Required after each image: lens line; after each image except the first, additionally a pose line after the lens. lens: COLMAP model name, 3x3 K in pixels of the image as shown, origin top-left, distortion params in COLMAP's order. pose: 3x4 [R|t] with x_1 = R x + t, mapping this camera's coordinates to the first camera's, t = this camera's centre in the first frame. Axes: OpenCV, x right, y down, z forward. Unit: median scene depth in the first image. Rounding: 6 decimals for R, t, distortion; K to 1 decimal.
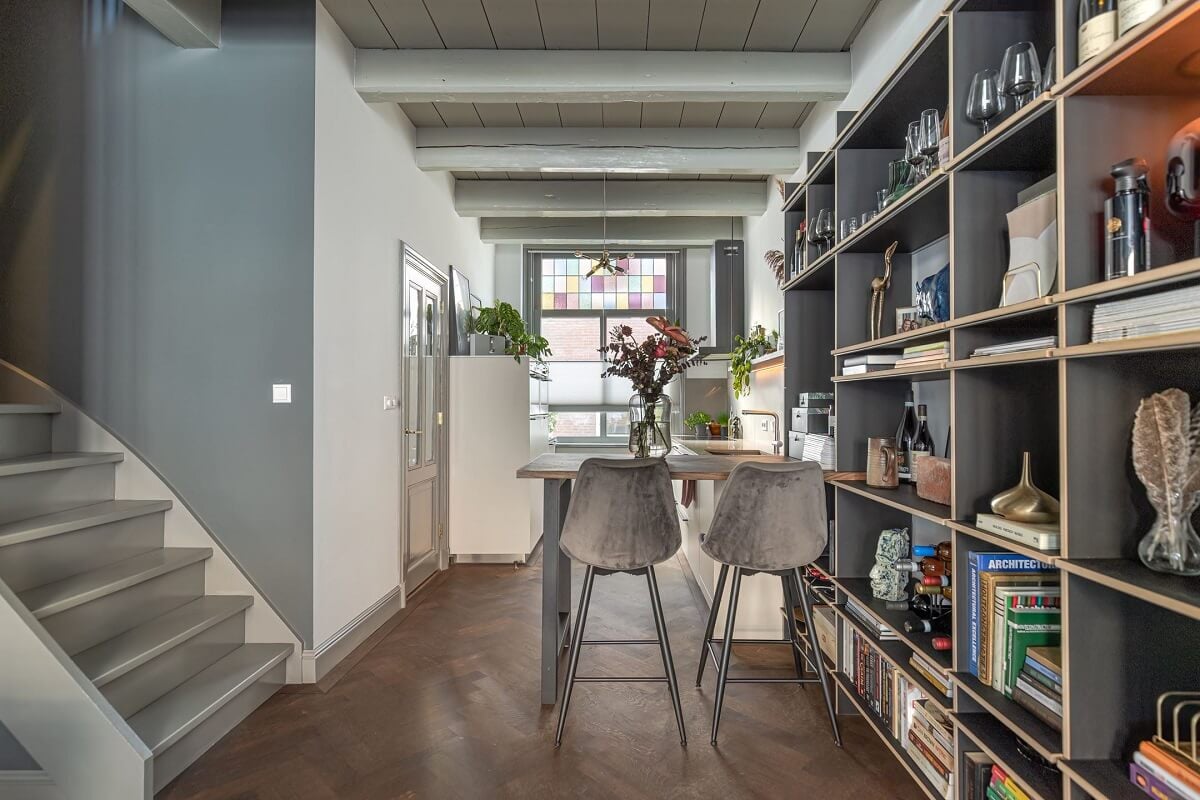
lens RADIAL K [[622.7, 0, 600.0], [0, 622.7, 400.0], [0, 0, 1]] dist [0.003646, -0.000525]
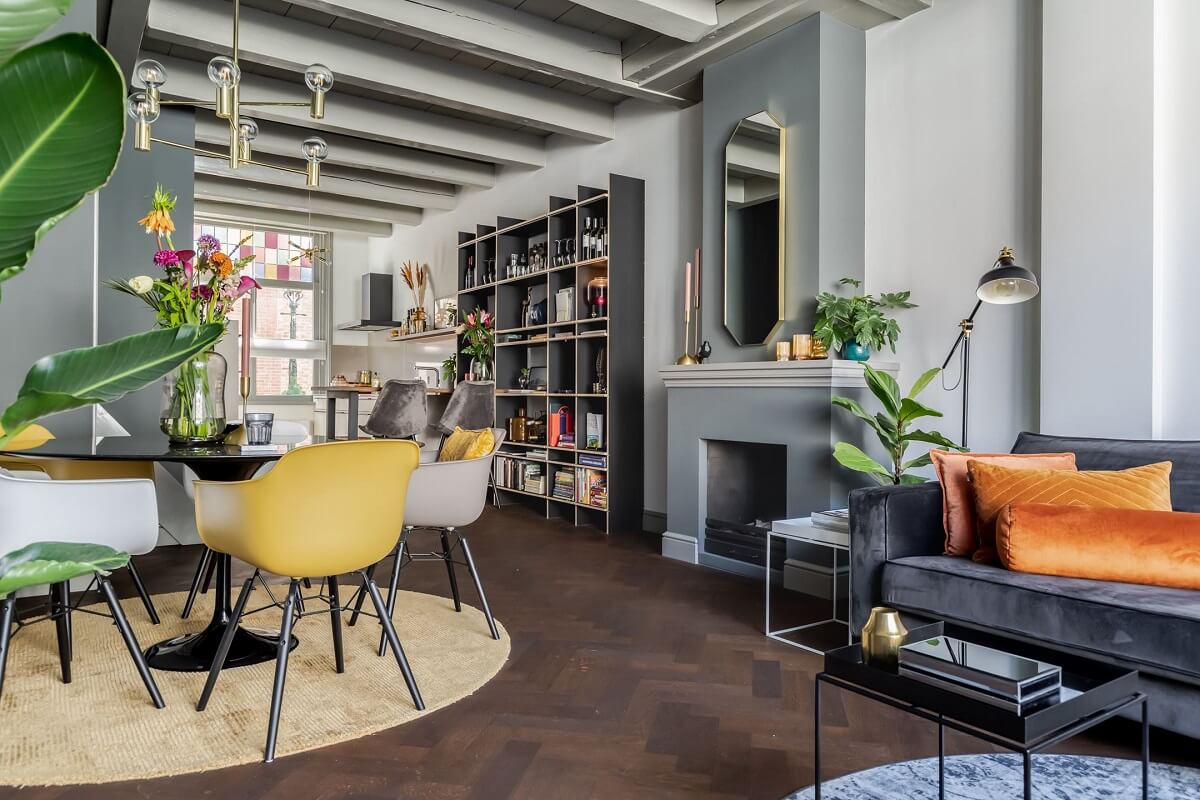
lens RADIAL K [[819.4, 0, 600.0], [0, 819.4, 400.0], [0, 0, 1]] dist [0.000744, -0.000521]
pose [[0.813238, 0.002325, 0.581927, -0.390138], [-0.014434, 0.999765, 0.016177, 0.042672], [-0.581752, -0.021555, 0.813080, -0.606470]]
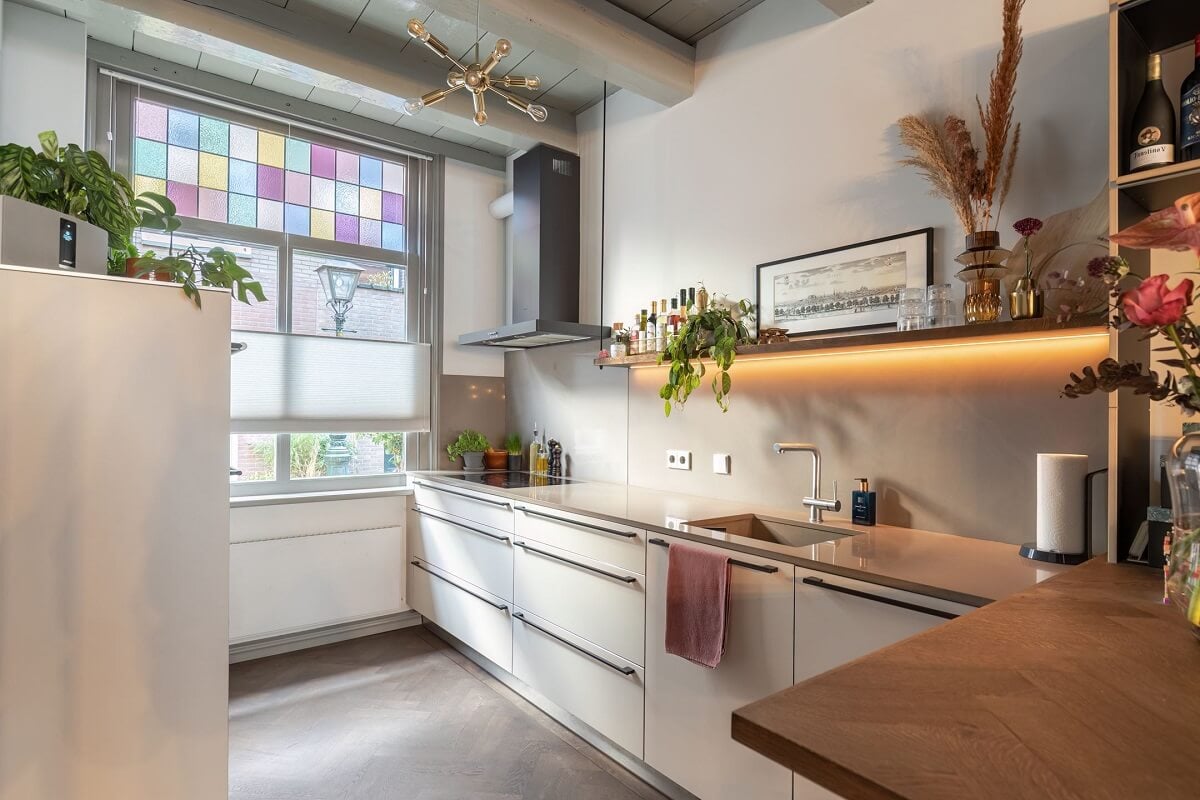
lens RADIAL K [[622.7, 0, 600.0], [0, 622.7, 400.0], [0, 0, 1]] dist [0.003646, -0.000525]
pose [[0.770381, 0.016885, 0.637360, -0.141927], [-0.019256, 0.999809, -0.003211, -0.011543], [-0.637293, -0.009799, 0.770559, 0.503510]]
